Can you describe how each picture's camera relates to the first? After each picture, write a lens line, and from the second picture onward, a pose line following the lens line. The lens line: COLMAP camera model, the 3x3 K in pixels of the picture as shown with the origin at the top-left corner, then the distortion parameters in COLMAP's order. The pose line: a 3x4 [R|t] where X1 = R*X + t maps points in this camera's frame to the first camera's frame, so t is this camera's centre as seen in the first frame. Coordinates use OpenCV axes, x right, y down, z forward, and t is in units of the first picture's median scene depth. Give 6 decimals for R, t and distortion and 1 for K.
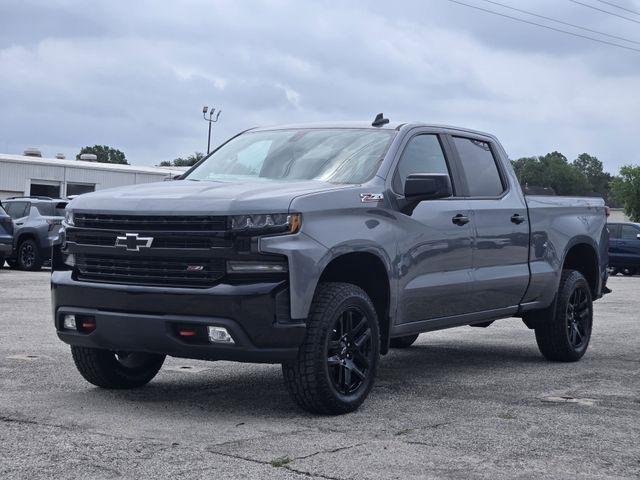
lens RADIAL K [[1199.4, 0, 320.0], [0, 1199.4, 240.0], [0, 0, 1]] dist [-0.311760, 0.014455]
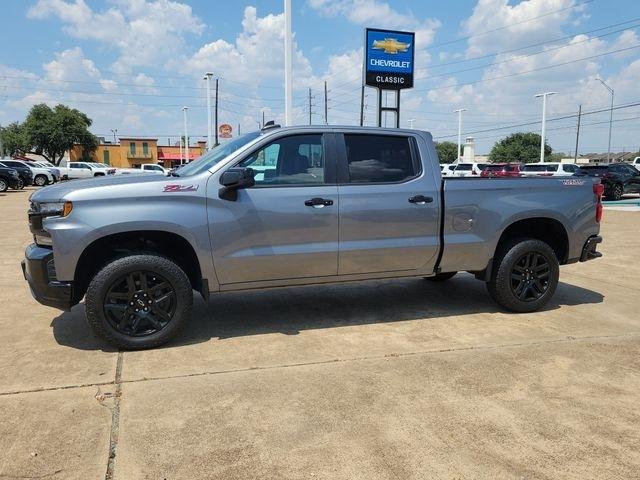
lens RADIAL K [[501.4, 0, 328.3], [0, 501.4, 240.5], [0, 0, 1]] dist [0.038525, -0.007333]
pose [[0.804479, 0.065014, -0.590412, 0.536421], [-0.005034, 0.994702, 0.102673, -0.037714], [0.593959, -0.079626, 0.800545, 0.707406]]
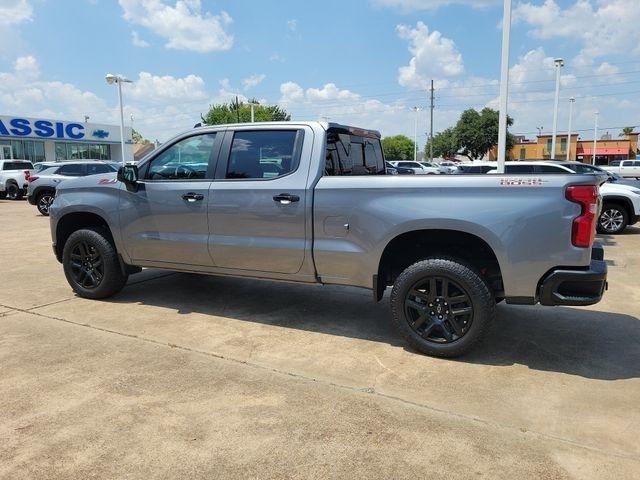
lens RADIAL K [[535.5, 0, 320.0], [0, 535.5, 240.0], [0, 0, 1]] dist [0.046207, -0.007313]
pose [[0.118403, 0.128121, -0.984665, 0.906824], [-0.013293, 0.991757, 0.127445, -0.057840], [0.992877, -0.002000, 0.119130, 1.306725]]
